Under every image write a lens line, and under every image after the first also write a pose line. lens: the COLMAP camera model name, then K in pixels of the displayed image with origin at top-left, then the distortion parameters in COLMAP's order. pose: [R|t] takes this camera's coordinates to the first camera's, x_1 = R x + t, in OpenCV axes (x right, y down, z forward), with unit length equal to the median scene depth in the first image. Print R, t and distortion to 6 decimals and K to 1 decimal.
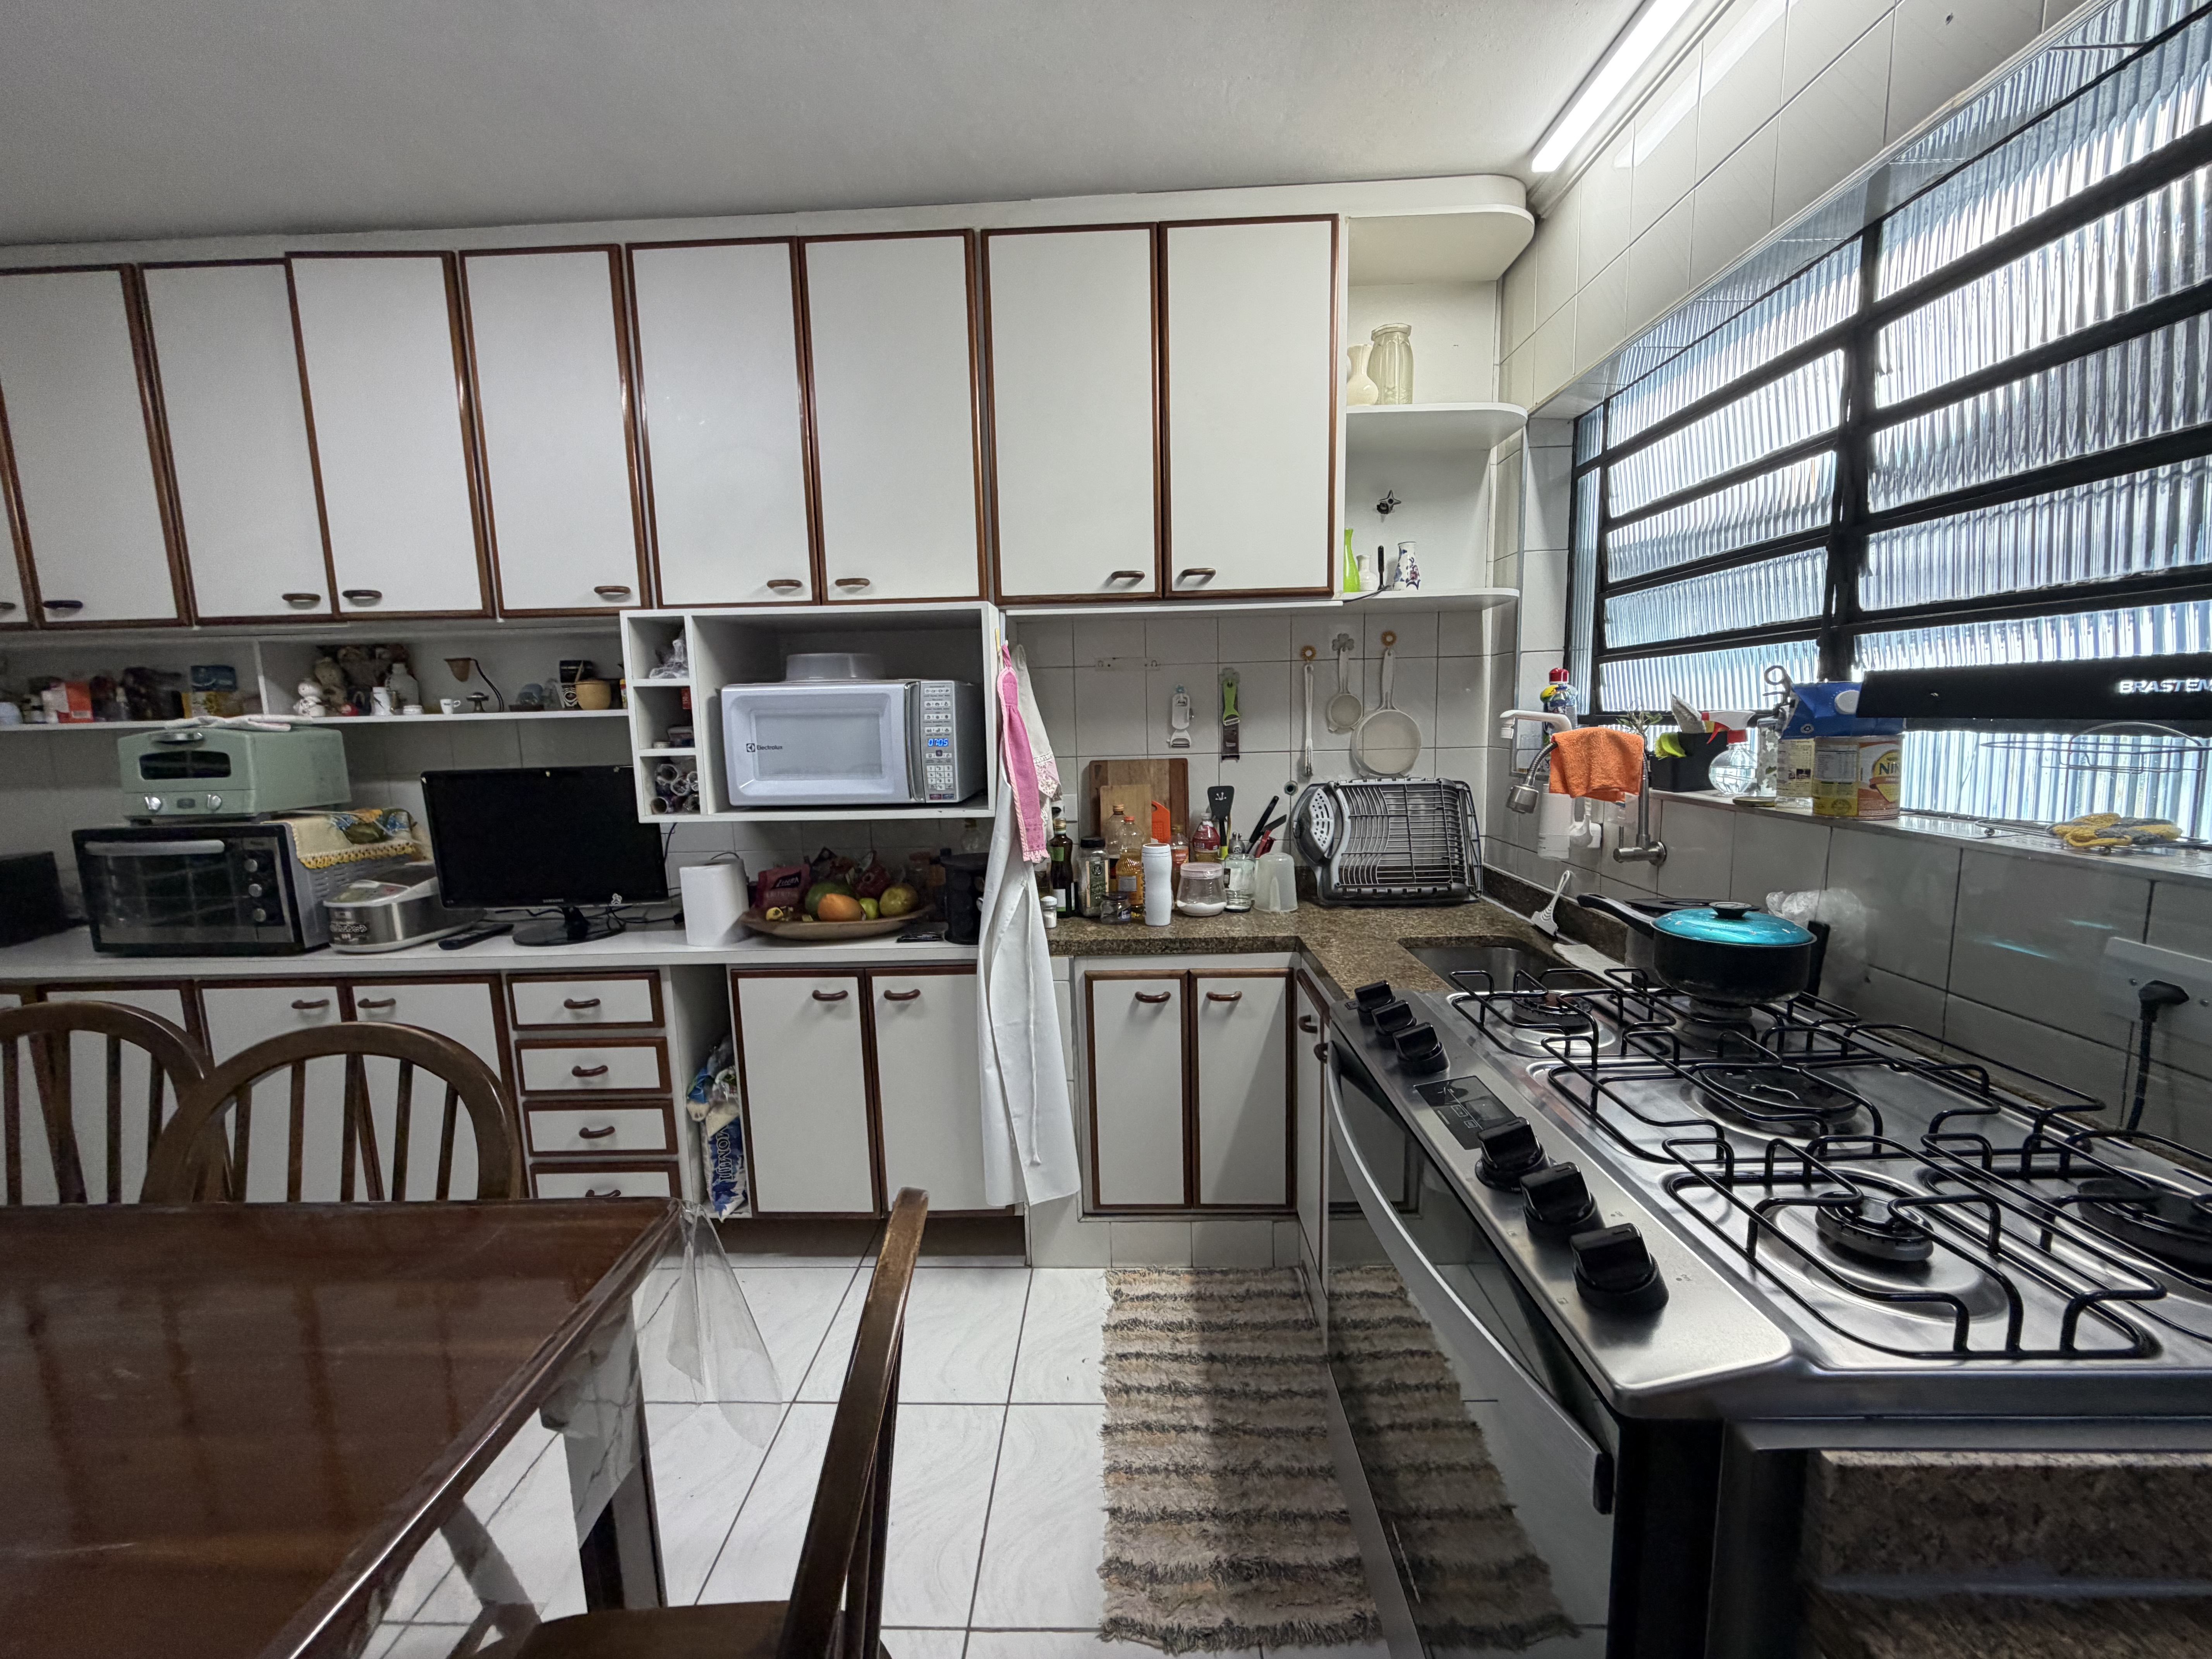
lens RADIAL K [[883.4, 0, 1098.6], [0, 883.4, 827.3], [0, 0, 1]] dist [-0.000389, -0.000160]
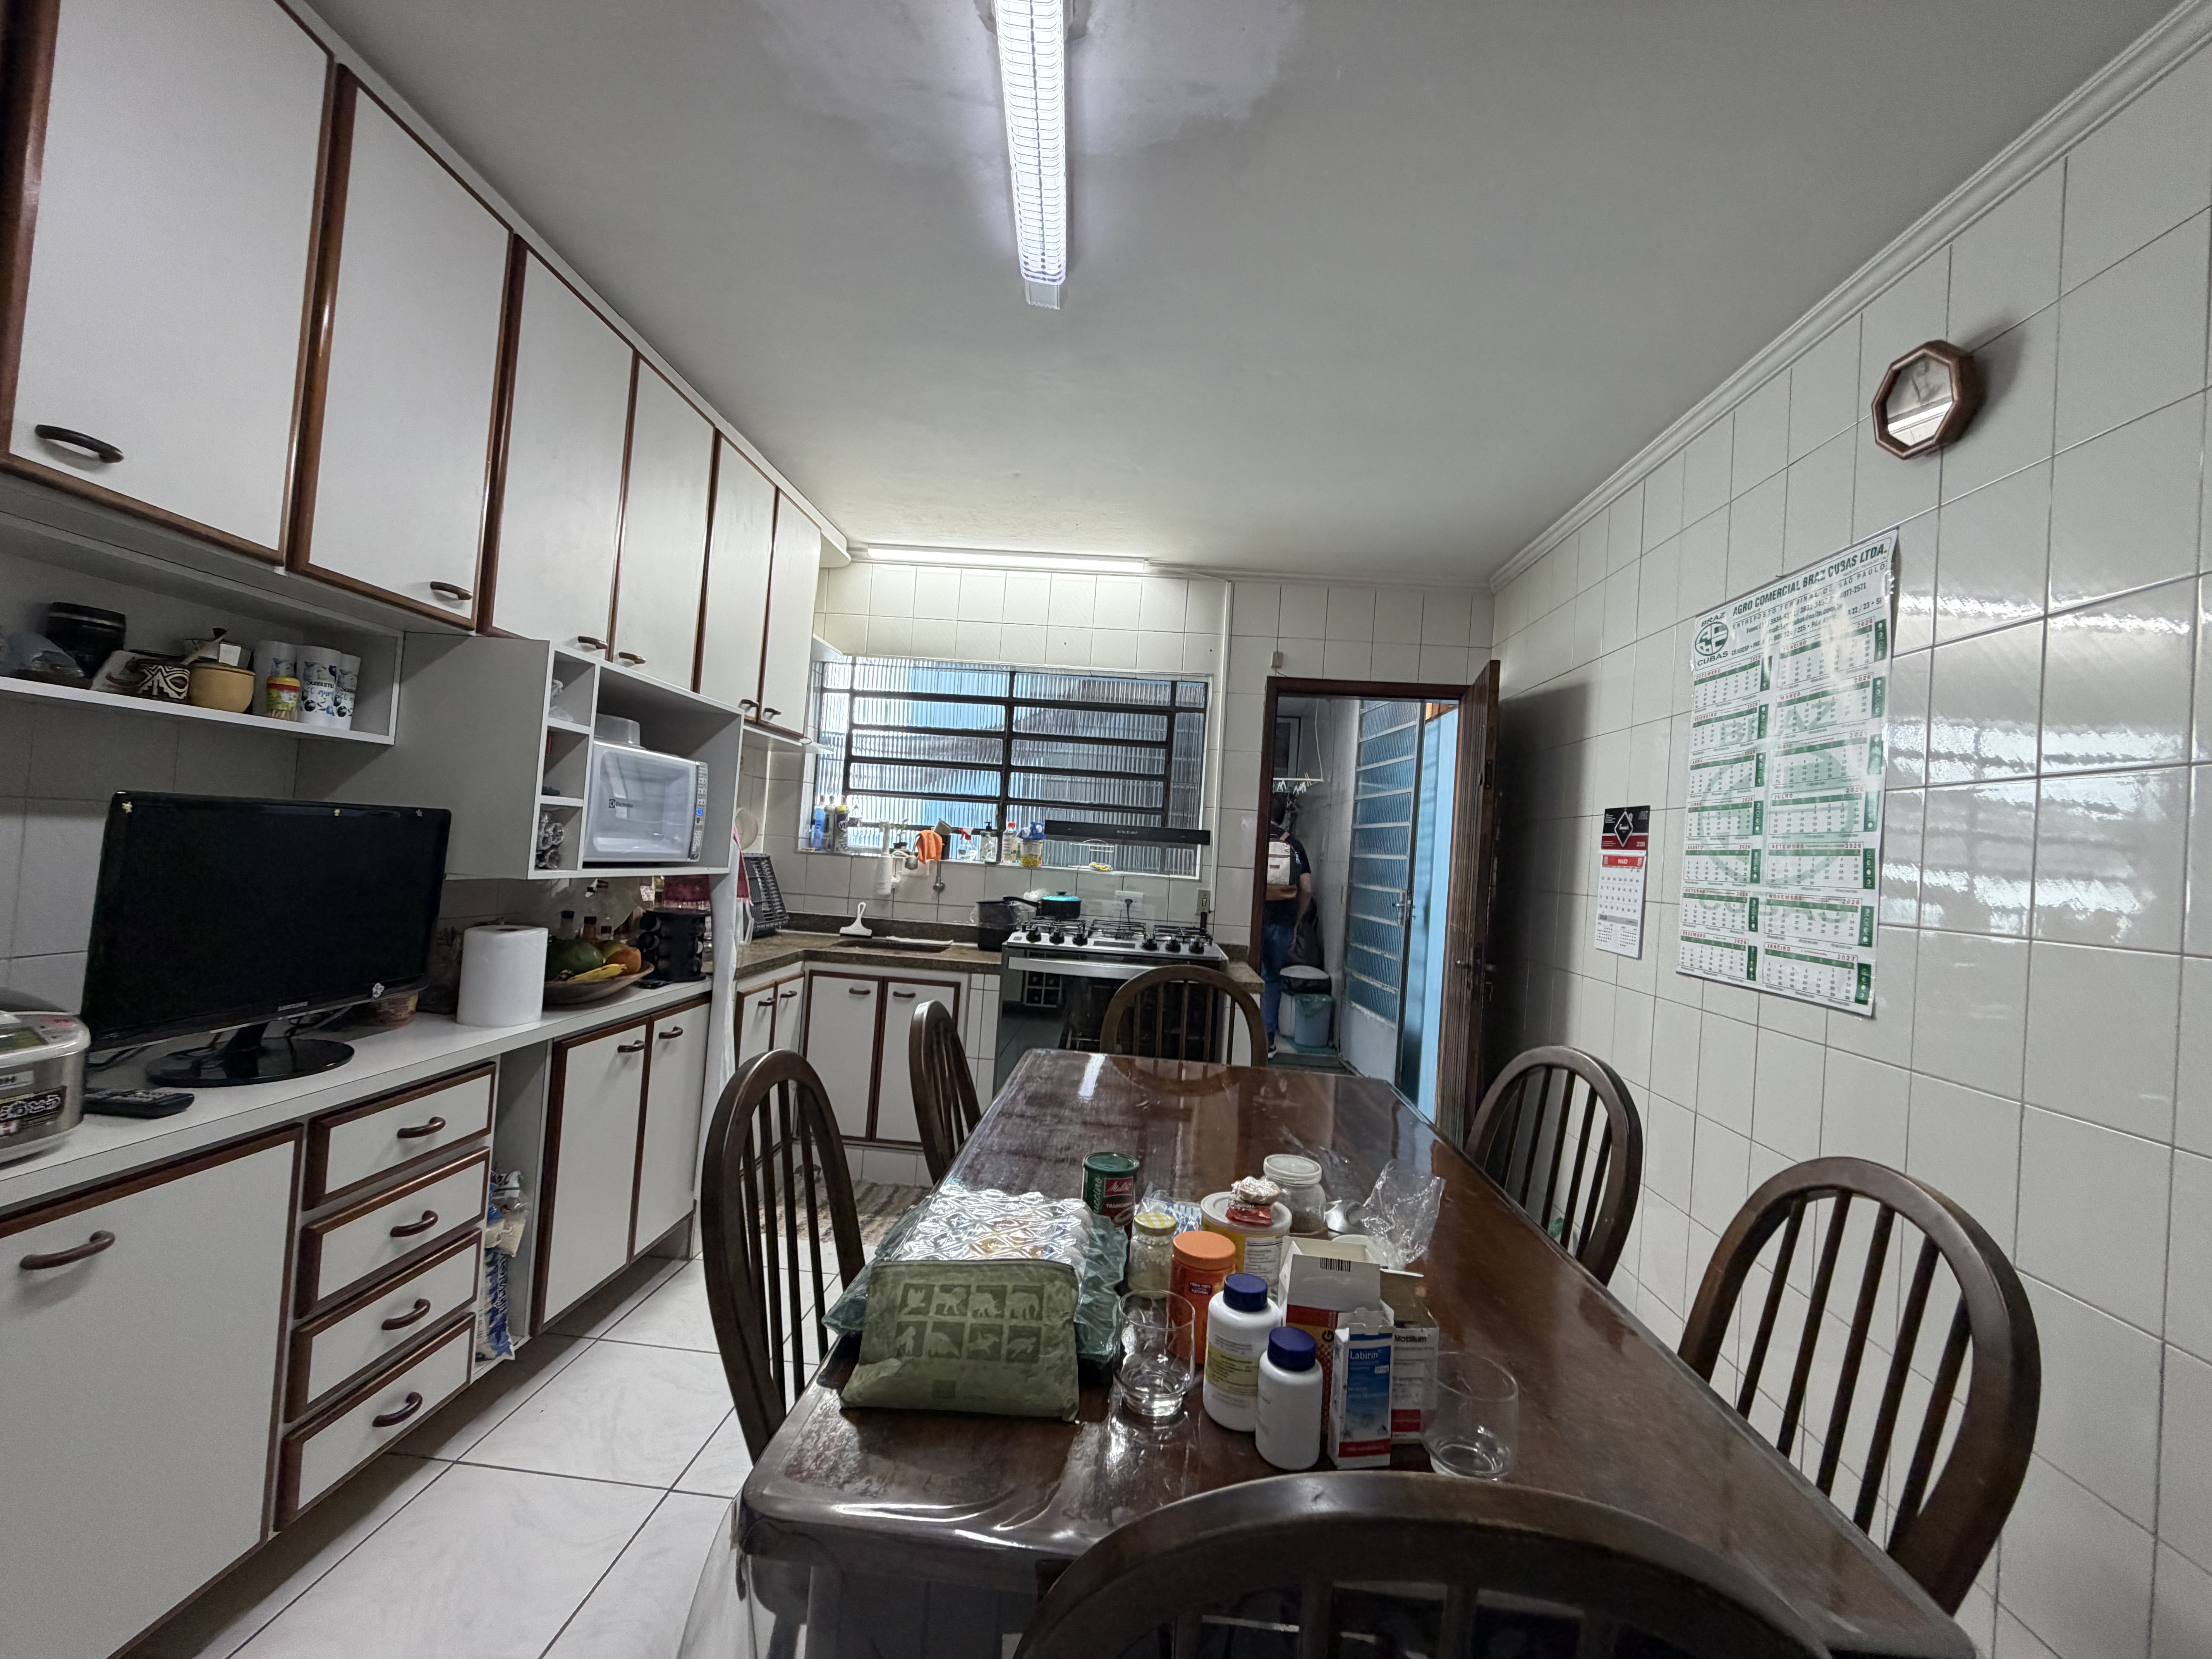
lens RADIAL K [[883.4, 0, 1103.0], [0, 883.4, 830.0], [0, 0, 1]] dist [-0.000389, -0.000160]
pose [[0.032804, 0.052470, 0.998084, -1.309915], [0.061154, 0.996645, -0.054405, 0.027099], [-0.997589, 0.062821, 0.029485, 0.396271]]
